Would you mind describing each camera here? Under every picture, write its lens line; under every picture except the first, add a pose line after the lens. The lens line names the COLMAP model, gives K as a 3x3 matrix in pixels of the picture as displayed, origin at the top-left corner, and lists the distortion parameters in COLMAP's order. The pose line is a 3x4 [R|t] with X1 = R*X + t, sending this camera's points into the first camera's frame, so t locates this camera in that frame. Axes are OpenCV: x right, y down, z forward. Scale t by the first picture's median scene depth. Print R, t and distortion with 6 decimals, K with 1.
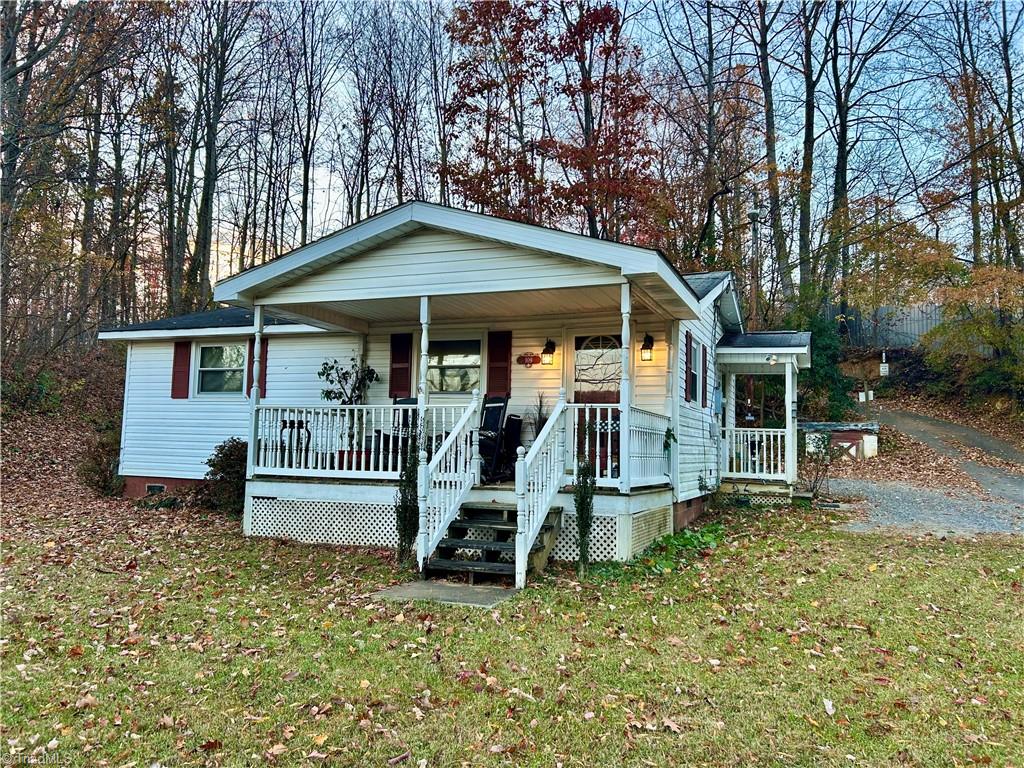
lens RADIAL K [[765.4, 0, 512.0], [0, 765.4, 384.0], [0, 0, 1]] dist [0.067466, -0.000312]
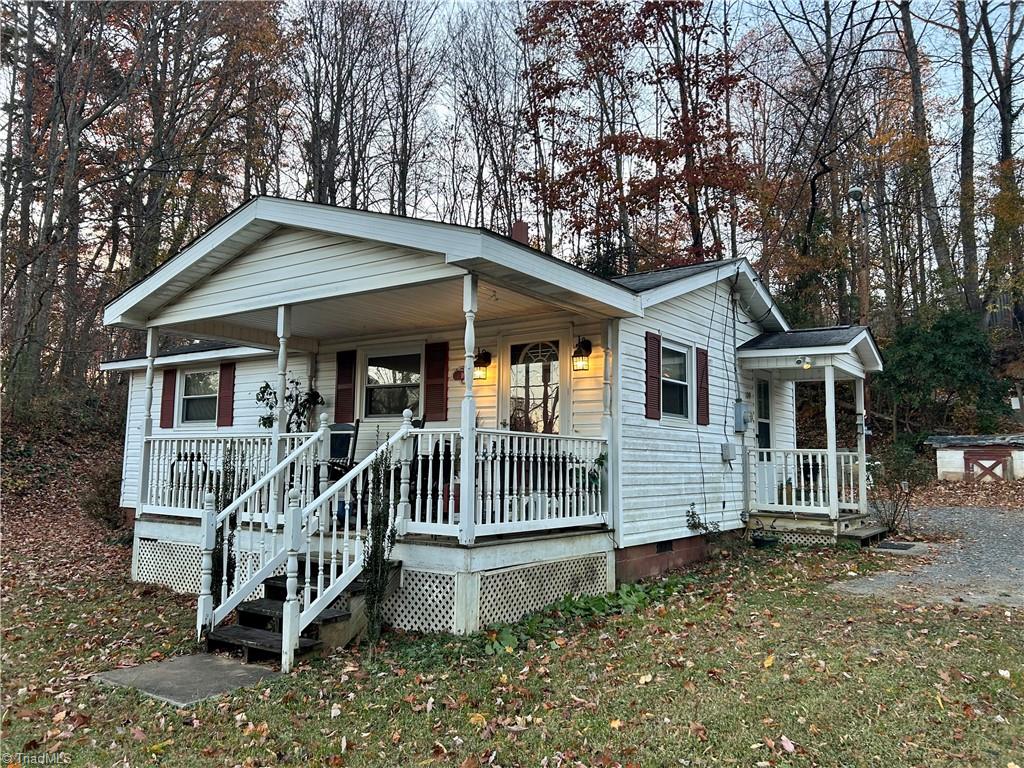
lens RADIAL K [[773.0, 0, 509.8], [0, 773.0, 379.1], [0, 0, 1]] dist [0.031817, -0.003746]
pose [[0.974105, -0.037308, -0.222998, 0.248528], [0.031037, 0.999020, -0.031560, 0.001559], [0.223957, 0.023822, 0.974308, 0.167656]]
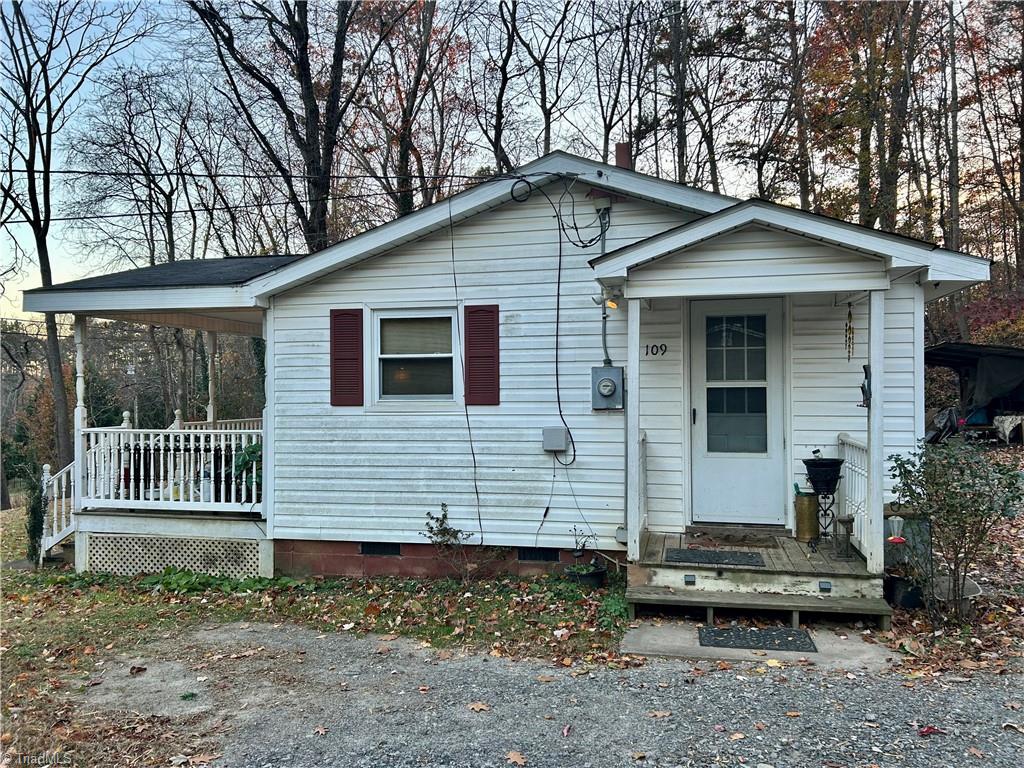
lens RADIAL K [[776.1, 0, 511.2], [0, 776.1, 405.3], [0, 0, 1]] dist [0.017122, -0.000154]
pose [[0.175069, -0.029069, -0.984127, 0.916967], [0.094838, 0.995414, -0.012532, 0.042753], [0.979978, -0.091138, 0.177023, 0.961830]]
